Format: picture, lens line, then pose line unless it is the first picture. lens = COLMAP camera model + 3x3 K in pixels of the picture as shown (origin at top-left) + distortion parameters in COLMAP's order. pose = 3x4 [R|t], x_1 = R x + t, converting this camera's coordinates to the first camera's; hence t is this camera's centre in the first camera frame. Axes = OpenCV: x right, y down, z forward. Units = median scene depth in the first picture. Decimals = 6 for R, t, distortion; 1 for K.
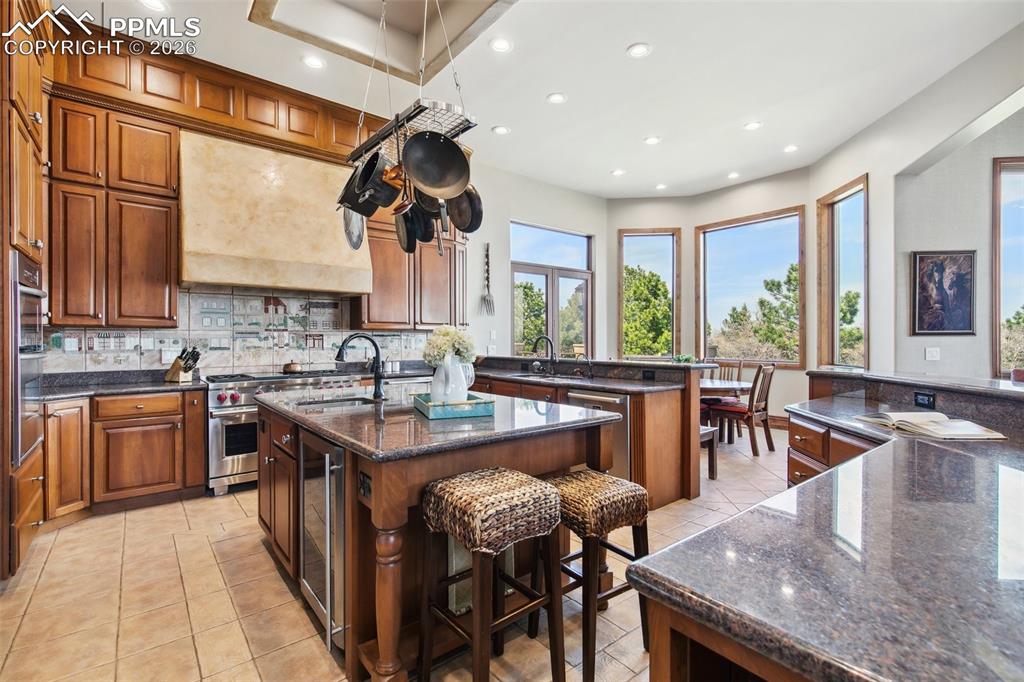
lens RADIAL K [[467.3, 0, 513.7], [0, 467.3, 339.5], [0, 0, 1]] dist [0.004867, 0.000297]
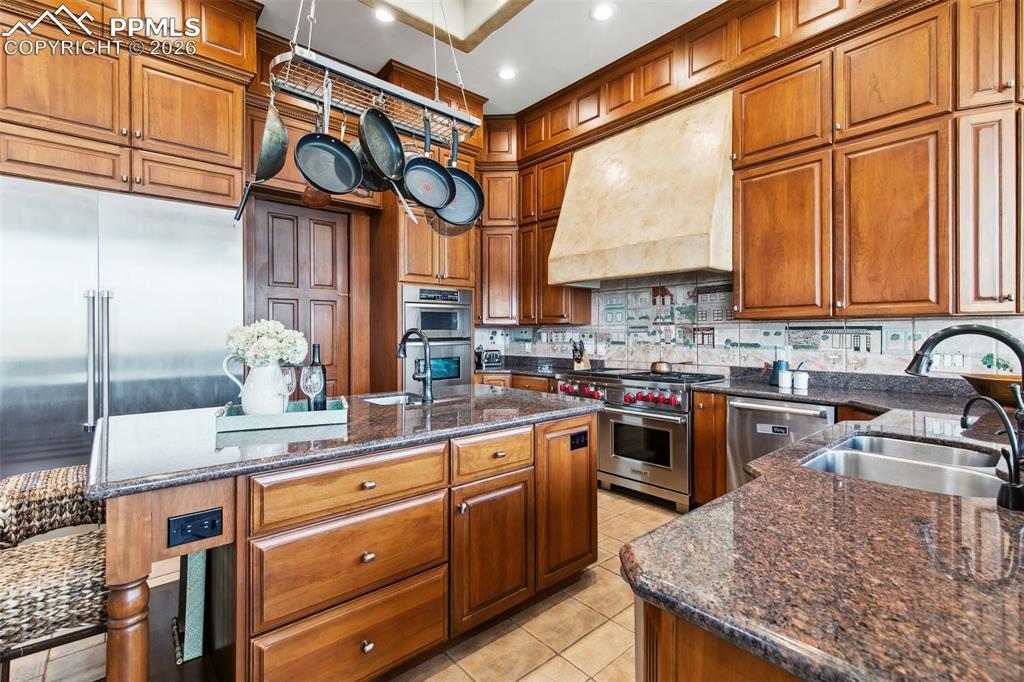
lens RADIAL K [[467.3, 0, 508.4], [0, 467.3, 334.5], [0, 0, 1]] dist [0.004867, 0.000297]
pose [[0.034137, 0.001522, -0.999416, 0.380591], [-0.002517, 0.999996, 0.001437, 0.000038], [0.999414, 0.002467, 0.034141, 0.701400]]
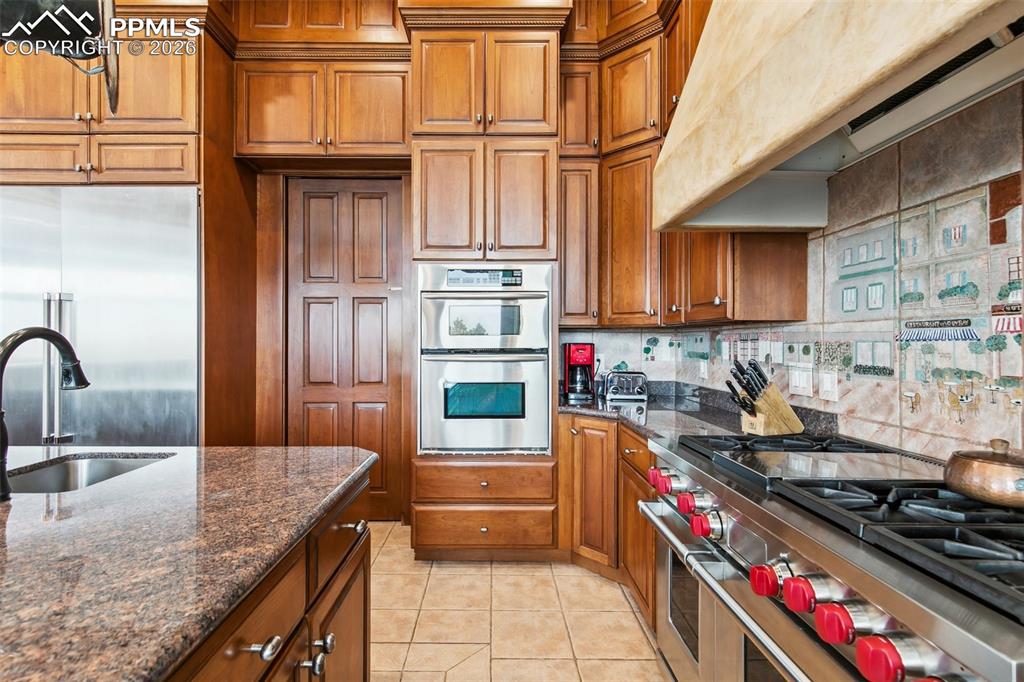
lens RADIAL K [[467.3, 0, 491.5], [0, 467.3, 341.7], [0, 0, 1]] dist [0.004867, 0.000297]
pose [[-0.629827, -0.004249, -0.776724, -0.155871], [-0.008151, 0.999966, 0.001139, -0.000770], [0.776692, 0.007049, -0.629841, 0.968893]]
